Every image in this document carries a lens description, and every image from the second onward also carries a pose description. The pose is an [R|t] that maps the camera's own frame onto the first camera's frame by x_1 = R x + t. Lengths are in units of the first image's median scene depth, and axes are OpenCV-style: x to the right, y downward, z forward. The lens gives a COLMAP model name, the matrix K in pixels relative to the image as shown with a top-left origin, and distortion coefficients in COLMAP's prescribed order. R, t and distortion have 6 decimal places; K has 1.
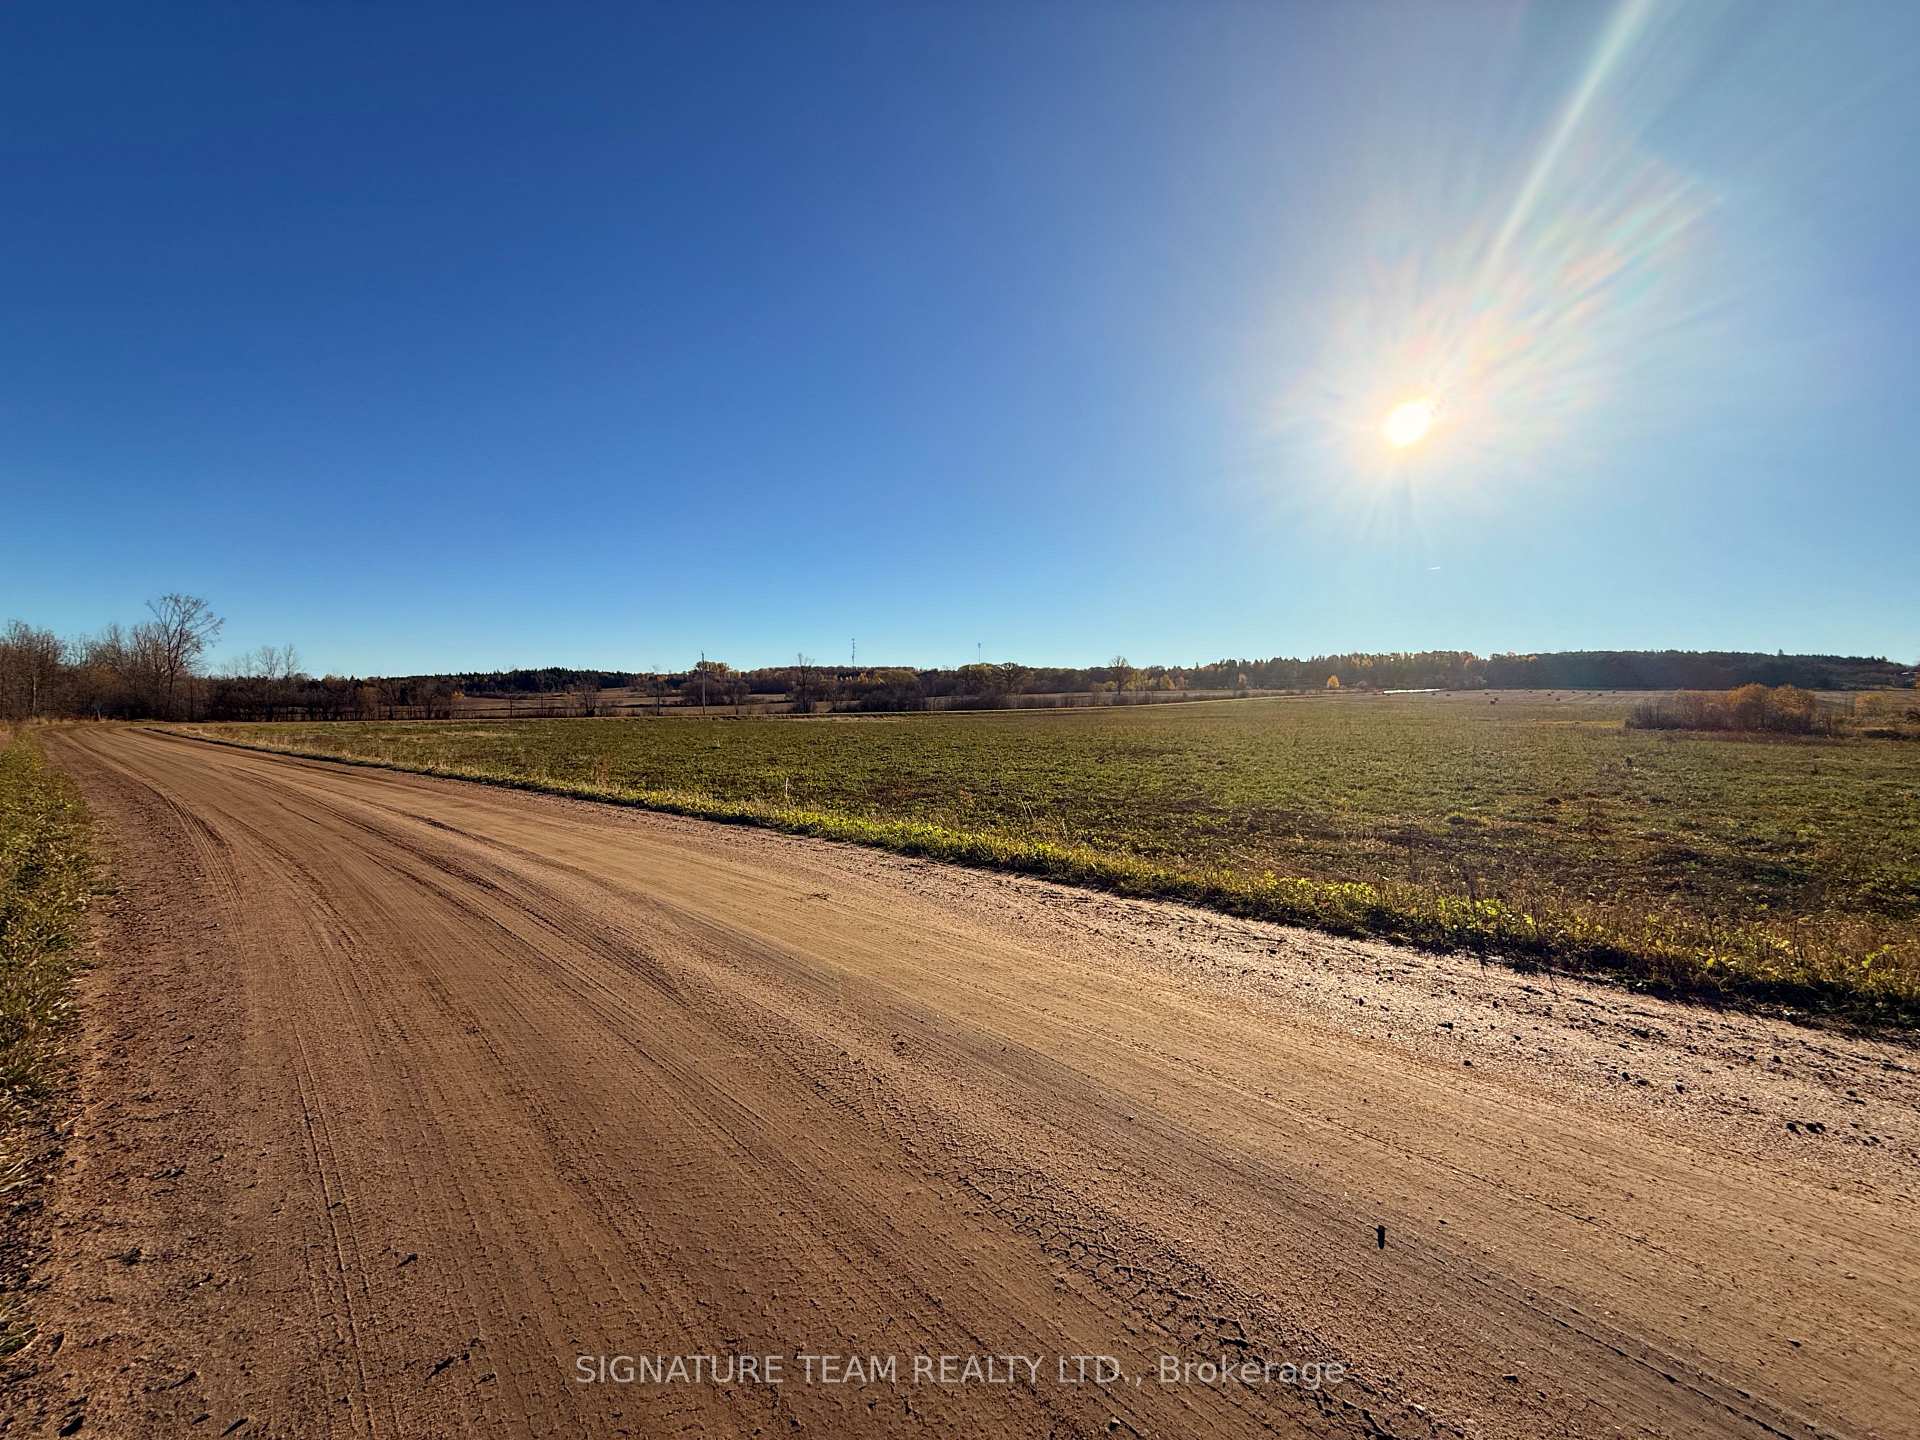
lens RADIAL K [[763.6, 0, 954.4], [0, 763.6, 706.2], [0, 0, 1]] dist [0.000356, 0.000031]
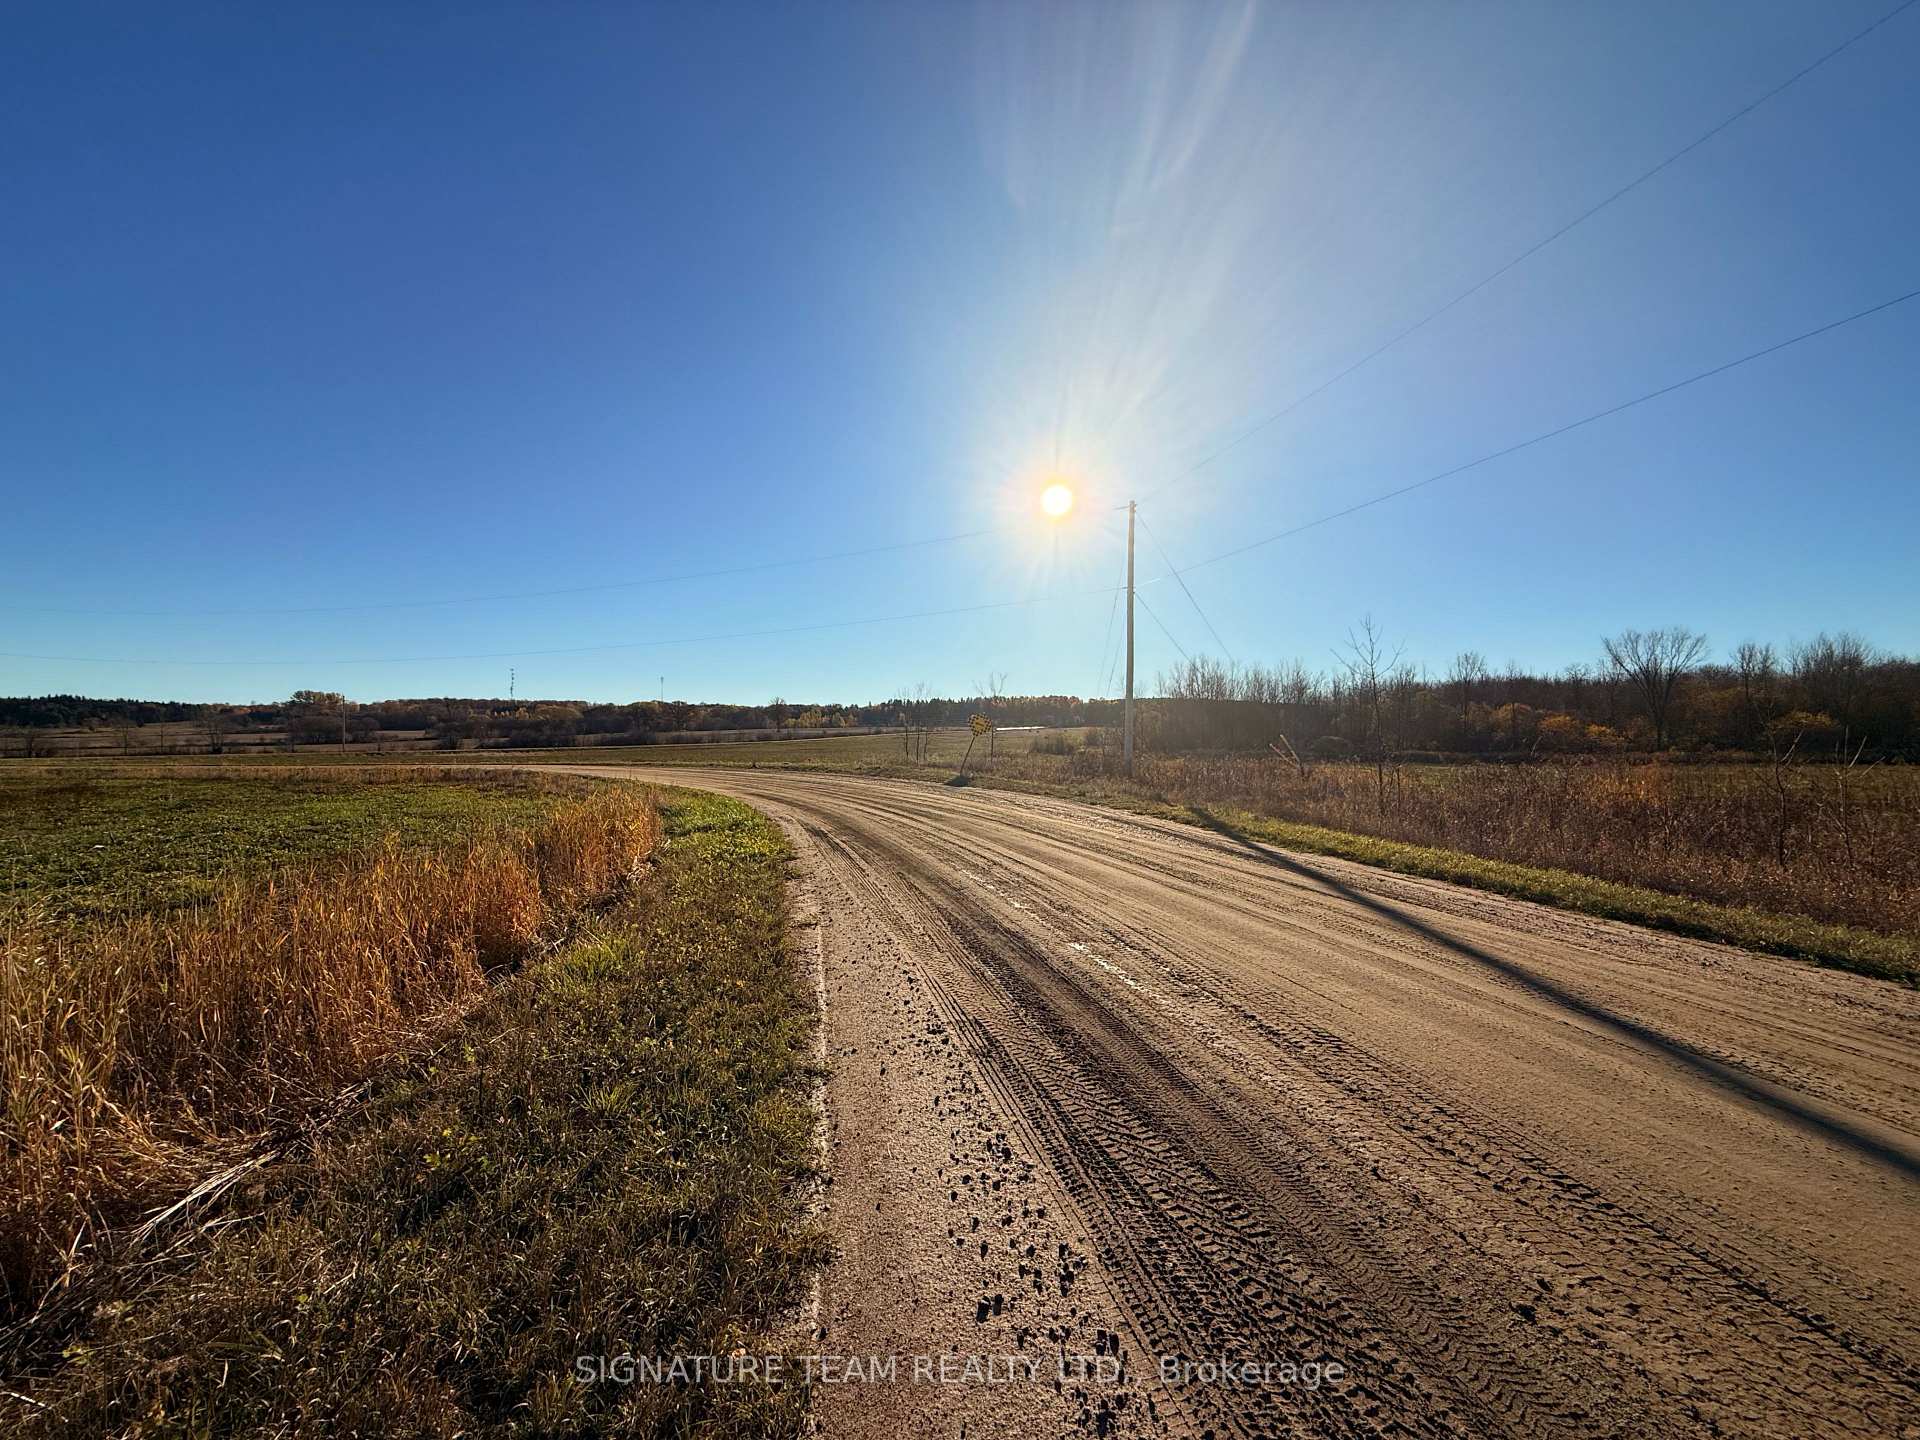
lens RADIAL K [[763.6, 0, 960.0], [0, 763.6, 716.7], [0, 0, 1]] dist [0.000356, 0.000031]
pose [[0.921969, 0.007009, 0.387200, 0.055006], [0.005645, 0.999487, -0.031536, 0.000826], [-0.387222, 0.031261, 0.921456, -0.304965]]
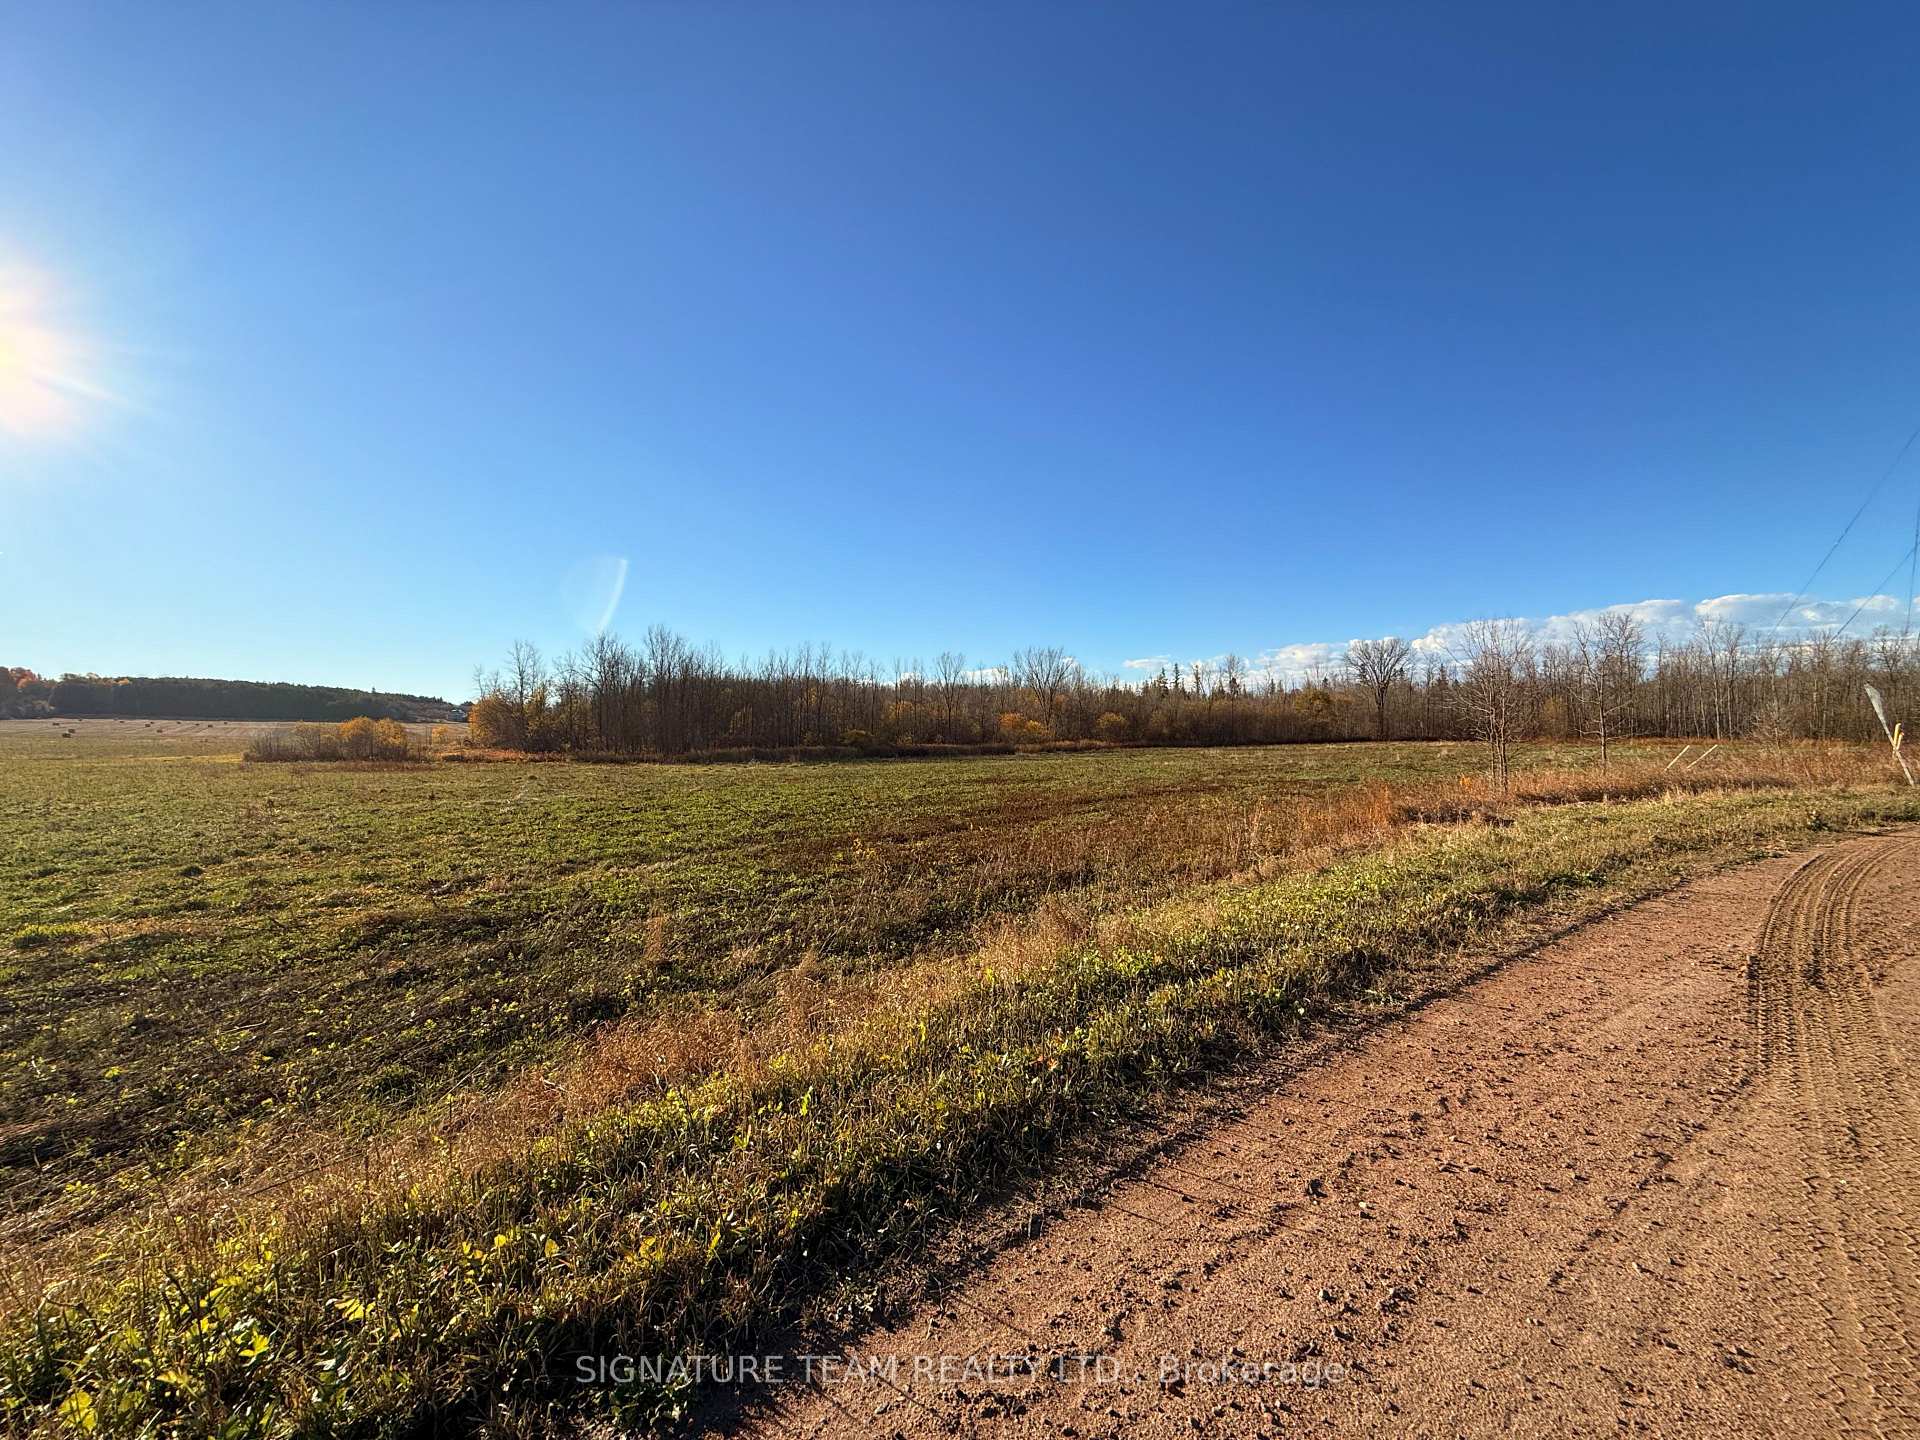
lens RADIAL K [[763.6, 0, 955.6], [0, 763.6, 719.6], [0, 0, 1]] dist [0.000356, 0.000031]
pose [[0.094330, 0.011946, 0.995469, 0.011635], [0.010946, 0.999855, -0.013036, -0.000931], [-0.995481, 0.012126, 0.094186, 0.020182]]
